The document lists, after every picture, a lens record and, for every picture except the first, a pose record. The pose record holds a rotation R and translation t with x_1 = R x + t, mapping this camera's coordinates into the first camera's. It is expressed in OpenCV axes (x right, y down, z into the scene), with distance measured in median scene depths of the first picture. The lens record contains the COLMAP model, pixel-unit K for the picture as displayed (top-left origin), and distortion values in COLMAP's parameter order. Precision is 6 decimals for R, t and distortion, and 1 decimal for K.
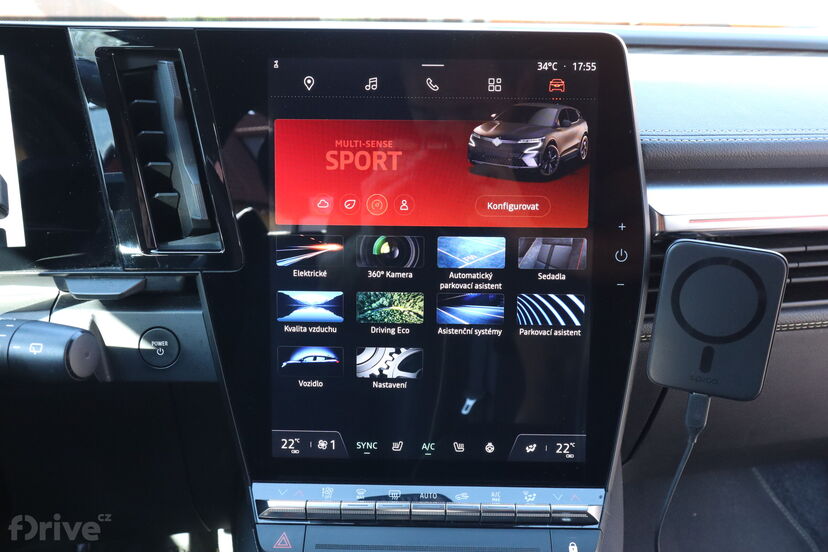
lens RADIAL K [[847.2, 0, 414.8], [0, 847.2, 277.5], [0, 0, 1]] dist [-0.008335, 0.000000]
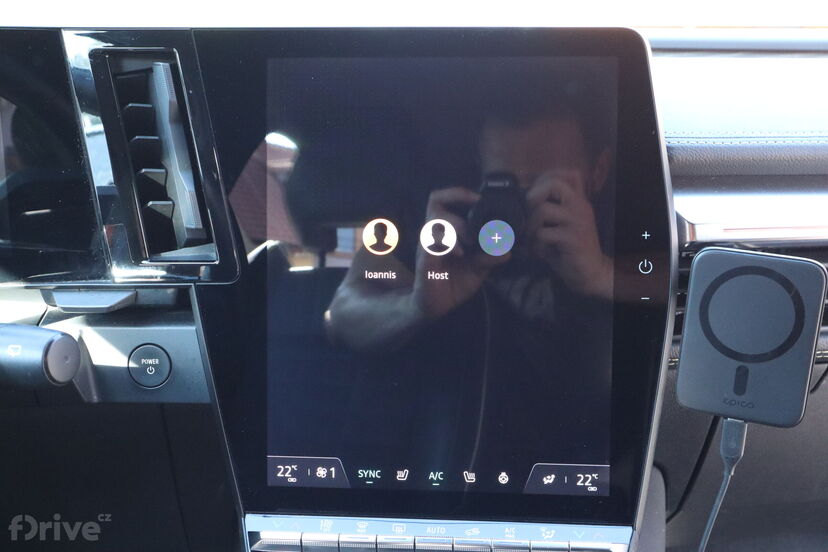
lens RADIAL K [[985.6, 0, 416.9], [0, 985.6, 276.1], [0, 0, 1]] dist [0.025950, 0.000000]
pose [[0.998336, 0.001614, -0.057648, 0.056498], [-0.005054, 0.998211, -0.059580, 0.047771], [0.057449, 0.059772, 0.996558, -0.077670]]
